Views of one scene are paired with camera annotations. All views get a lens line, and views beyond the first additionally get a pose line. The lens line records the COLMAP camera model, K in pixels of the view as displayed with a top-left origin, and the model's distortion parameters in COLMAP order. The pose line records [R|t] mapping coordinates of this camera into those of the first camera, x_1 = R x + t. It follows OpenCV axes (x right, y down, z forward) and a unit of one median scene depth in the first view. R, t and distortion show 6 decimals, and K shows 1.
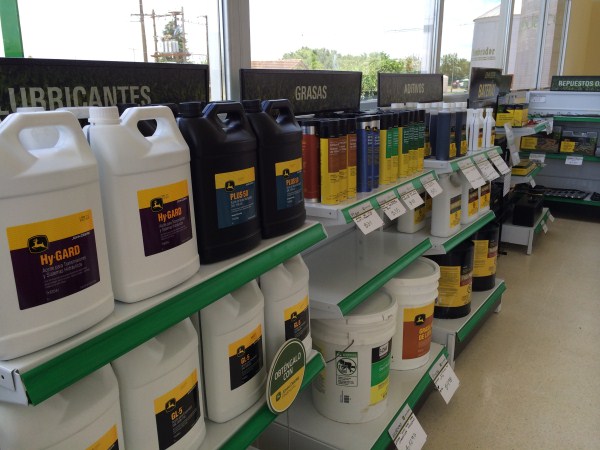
lens RADIAL K [[512.5, 0, 304.4], [0, 512.5, 225.4], [0, 0, 1]] dist [0.087256, -0.108577]
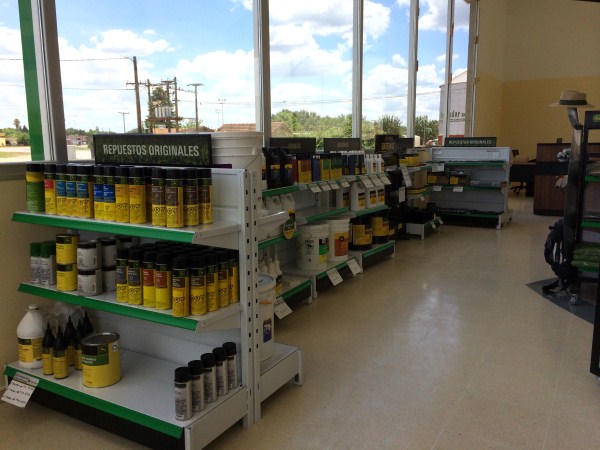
lens RADIAL K [[512.5, 0, 304.4], [0, 512.5, 225.4], [0, 0, 1]] dist [0.087256, -0.108577]
pose [[0.999303, -0.012491, 0.035175, -0.021319], [0.016295, 0.993797, -0.110013, 0.271200], [-0.033582, 0.110510, 0.993308, -0.972146]]
